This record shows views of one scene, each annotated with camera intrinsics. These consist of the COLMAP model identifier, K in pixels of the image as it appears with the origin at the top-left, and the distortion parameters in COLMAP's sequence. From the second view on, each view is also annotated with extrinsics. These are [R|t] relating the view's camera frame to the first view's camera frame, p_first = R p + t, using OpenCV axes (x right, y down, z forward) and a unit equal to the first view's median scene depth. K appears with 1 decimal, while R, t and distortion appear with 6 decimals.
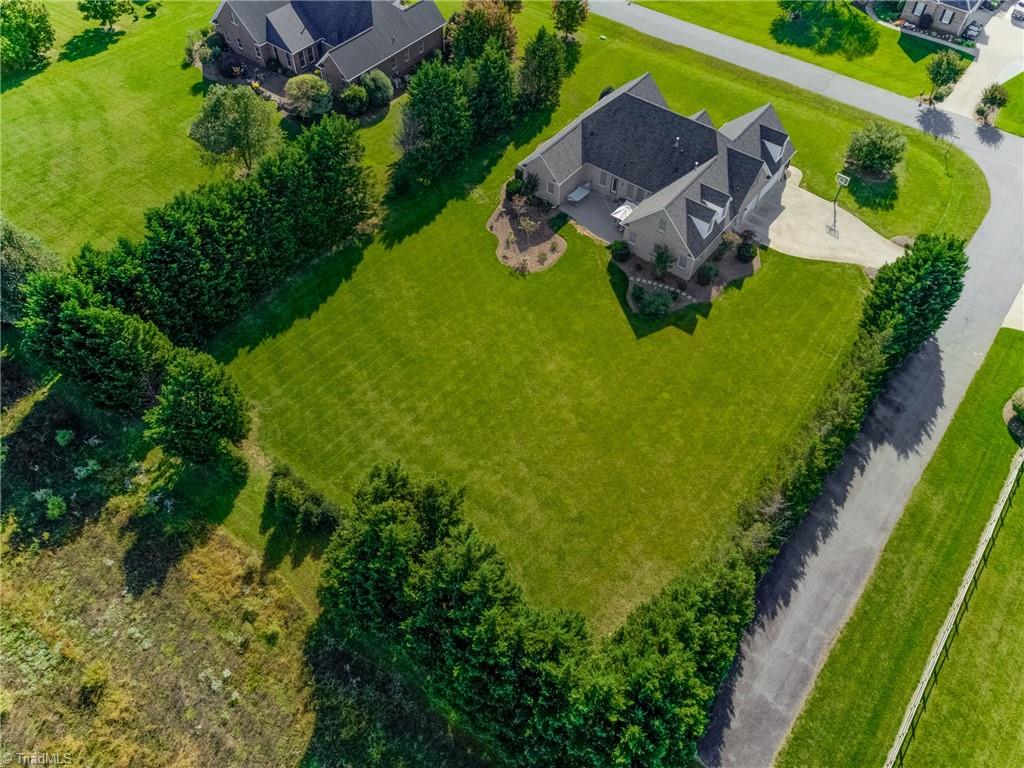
lens RADIAL K [[808.9, 0, 536.7], [0, 808.9, 366.4], [0, 0, 1]] dist [0.026442, -0.002213]
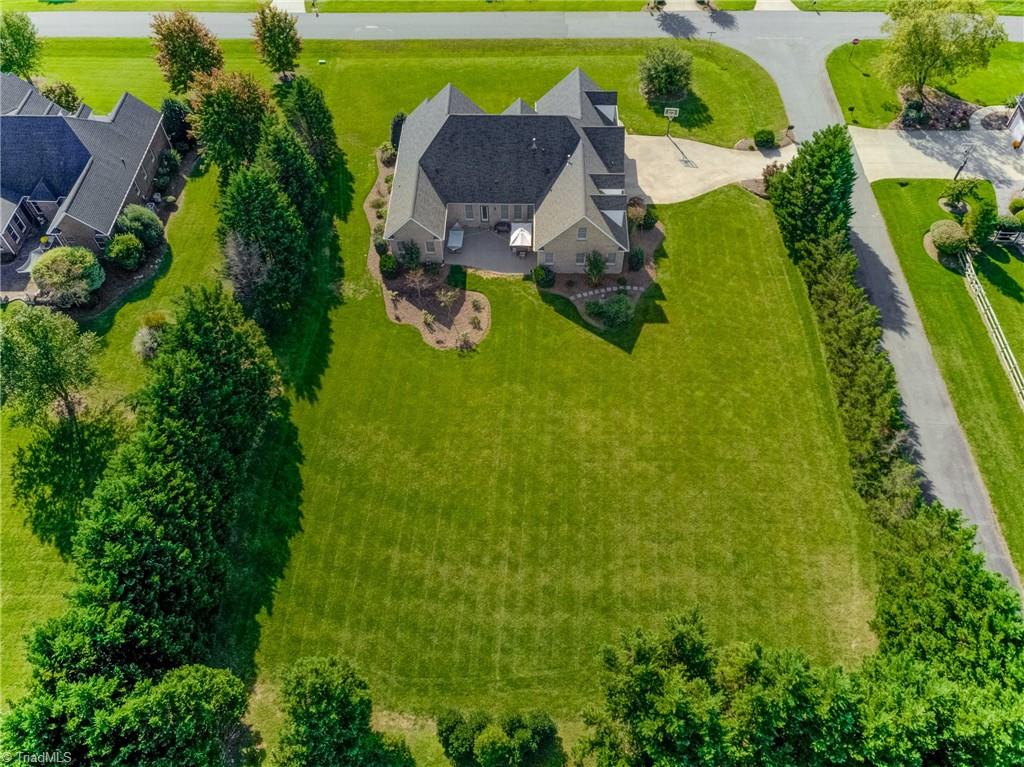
lens RADIAL K [[808.9, 0, 536.7], [0, 808.9, 365.9], [0, 0, 1]] dist [0.026442, -0.002213]
pose [[0.805591, -0.485062, 0.340203, -0.262829], [0.465427, 0.873423, 0.143211, -0.188749], [-0.366607, 0.042971, 0.929383, 0.157554]]
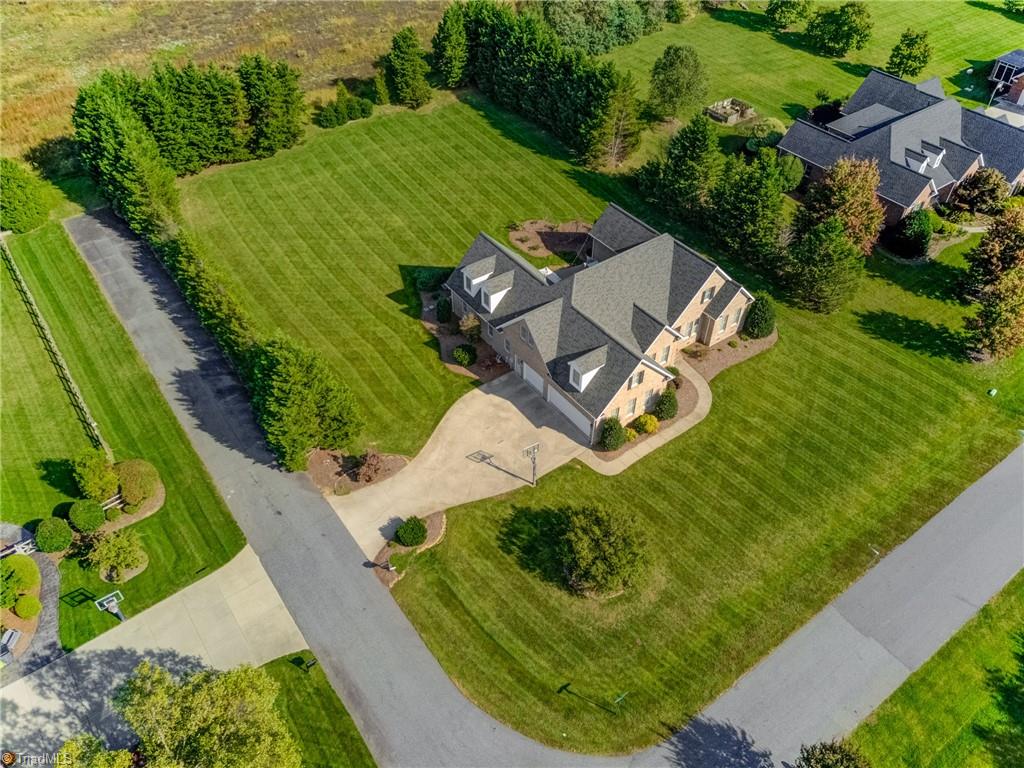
lens RADIAL K [[778.0, 0, 520.6], [0, 778.0, 380.5], [0, 0, 1]] dist [0.029266, 0.003378]
pose [[-0.285653, 0.636412, -0.716507, 0.881087], [-0.748896, 0.318270, 0.581257, -0.681197], [0.597961, 0.702627, 0.385691, 0.728492]]
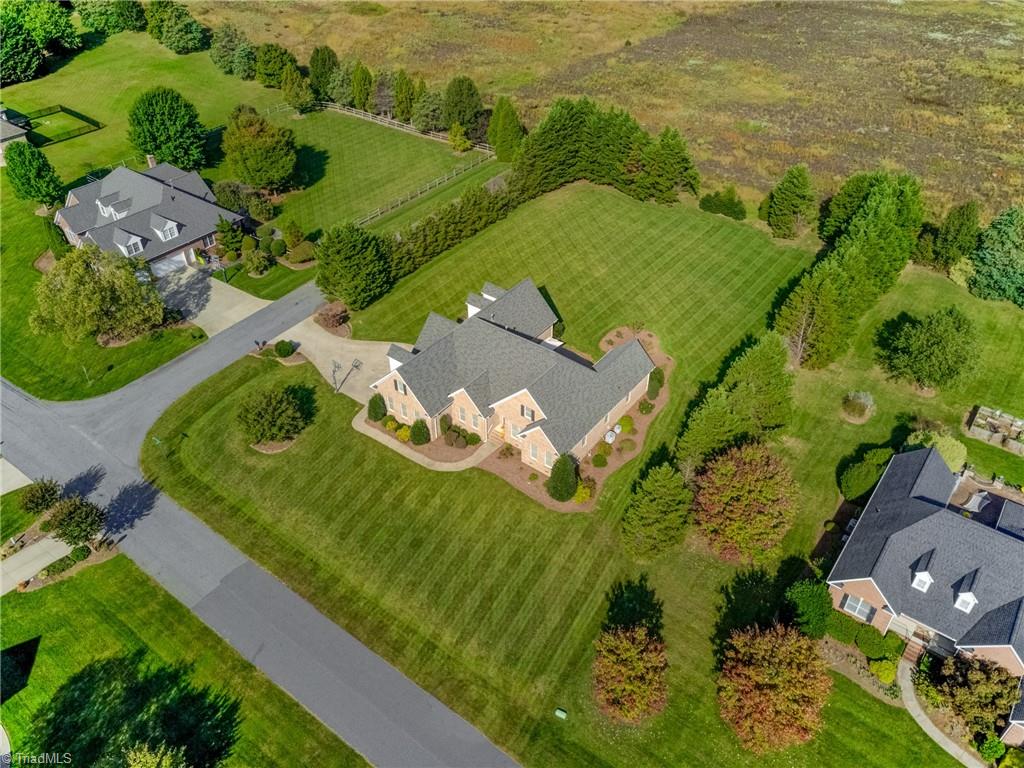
lens RADIAL K [[778.0, 0, 520.6], [0, 778.0, 380.5], [0, 0, 1]] dist [0.029266, 0.003378]
pose [[-0.999638, -0.023259, -0.013540, 0.167451], [-0.014077, 0.023079, 0.999635, -1.286448], [-0.022938, 0.999463, -0.023398, 1.100377]]
